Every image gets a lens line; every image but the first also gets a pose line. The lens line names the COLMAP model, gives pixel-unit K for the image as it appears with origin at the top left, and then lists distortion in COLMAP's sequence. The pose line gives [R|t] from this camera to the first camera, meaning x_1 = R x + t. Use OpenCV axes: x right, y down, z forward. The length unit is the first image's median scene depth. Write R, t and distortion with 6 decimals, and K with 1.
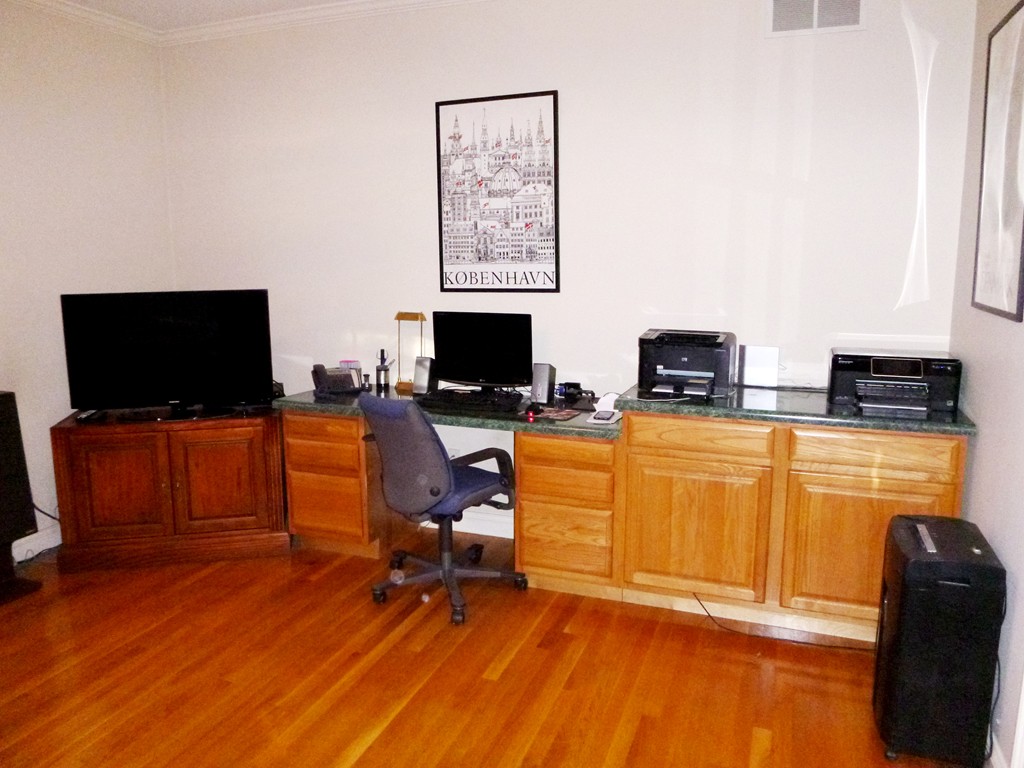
lens RADIAL K [[757.1, 0, 512.0], [0, 757.1, 384.0], [0, 0, 1]] dist [-0.039834, 0.000464]
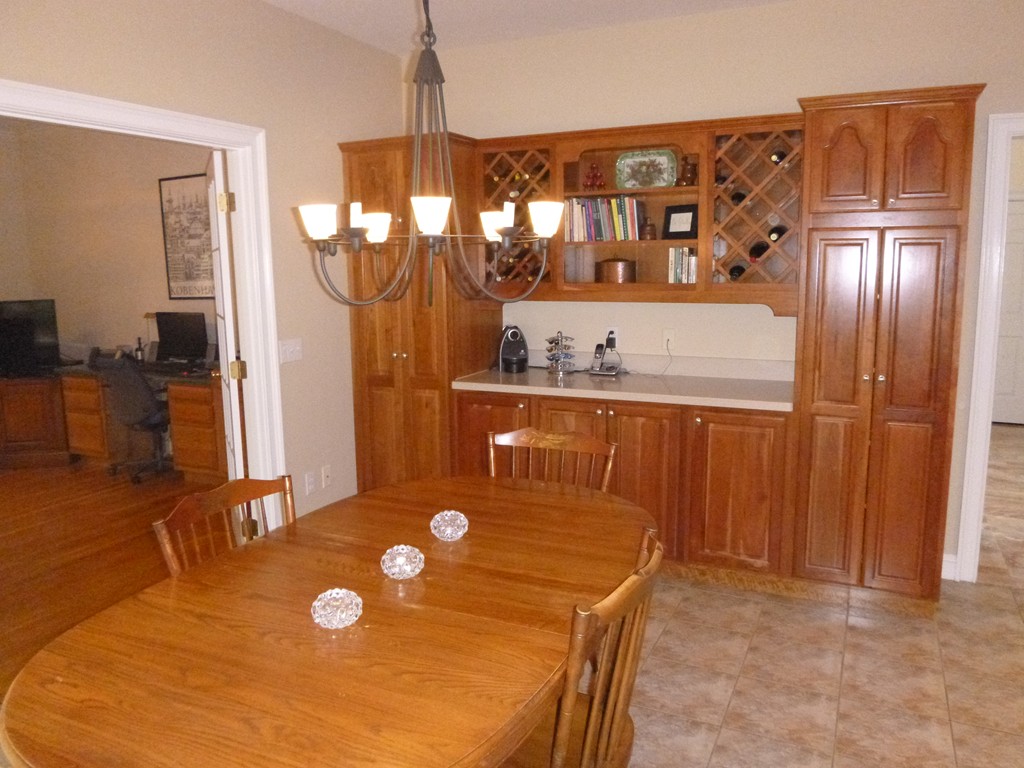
lens RADIAL K [[757.1, 0, 512.0], [0, 757.1, 384.0], [0, 0, 1]] dist [-0.039834, 0.000464]
pose [[0.997484, -0.001373, -0.070882, 0.758452], [0.000530, 0.999929, -0.011914, 0.074251], [0.070893, 0.011847, 0.997414, -0.511341]]
